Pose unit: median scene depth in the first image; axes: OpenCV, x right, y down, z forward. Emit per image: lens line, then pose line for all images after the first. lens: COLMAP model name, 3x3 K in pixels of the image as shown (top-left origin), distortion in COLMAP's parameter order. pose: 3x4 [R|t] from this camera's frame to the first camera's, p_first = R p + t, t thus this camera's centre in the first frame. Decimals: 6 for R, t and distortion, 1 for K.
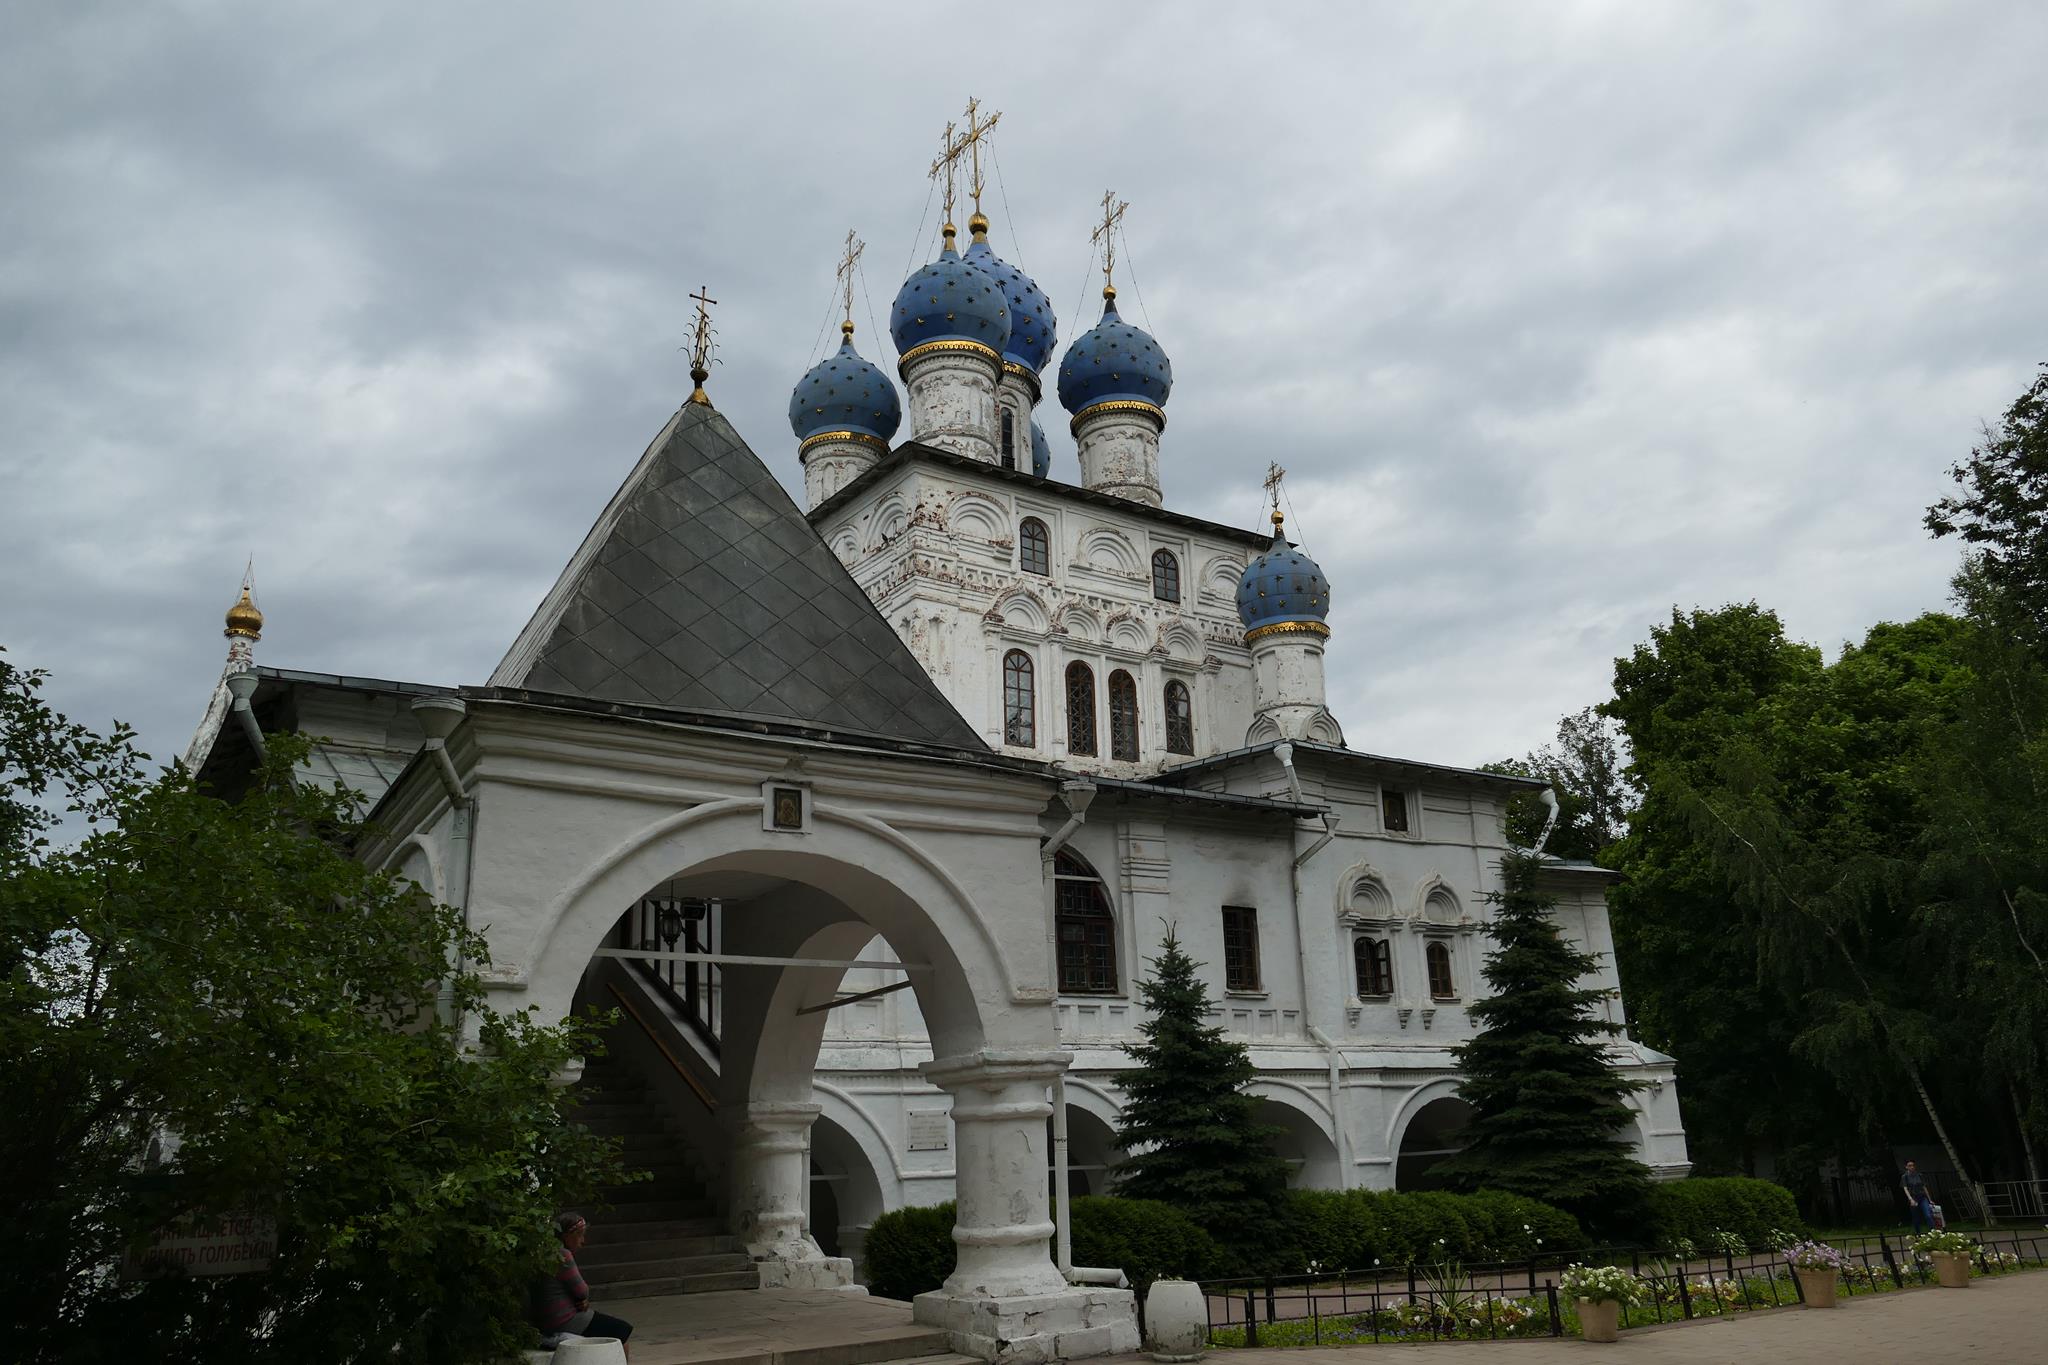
lens RADIAL K [[1468.0, 0, 1021.9], [0, 1468.0, 623.8], [0, 0, 1]] dist [-0.004649, -0.001456]
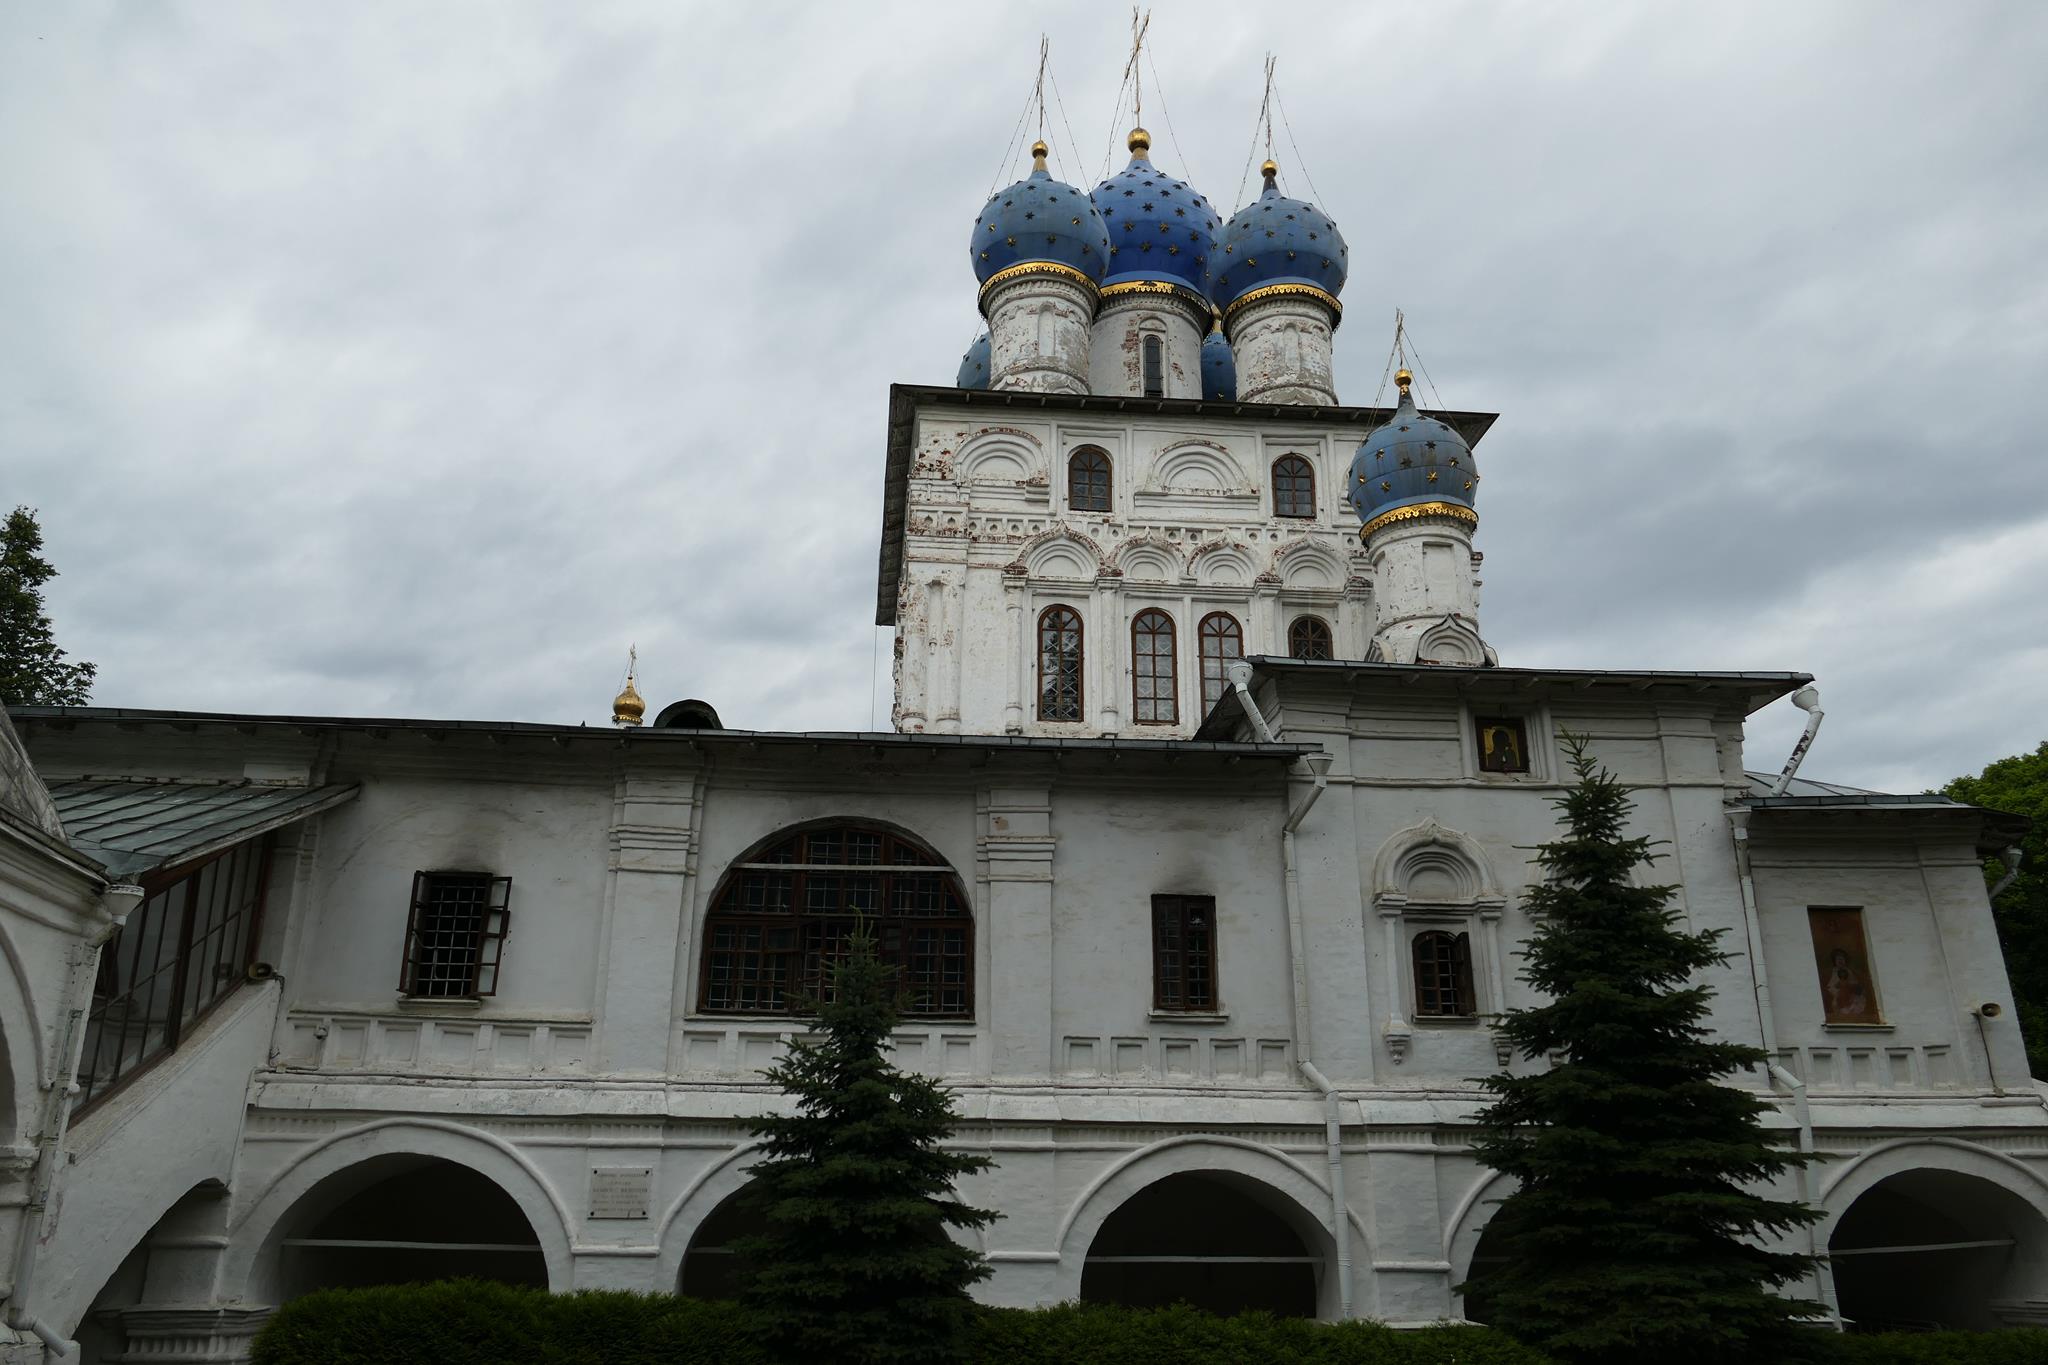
lens RADIAL K [[1468.0, 0, 1021.9], [0, 1468.0, 623.8], [0, 0, 1]] dist [-0.004649, -0.001456]
pose [[0.867014, -0.154387, -0.473764, 0.362893], [0.133171, 0.987999, -0.078252, 0.088676], [0.480159, 0.004755, 0.877168, 0.273974]]
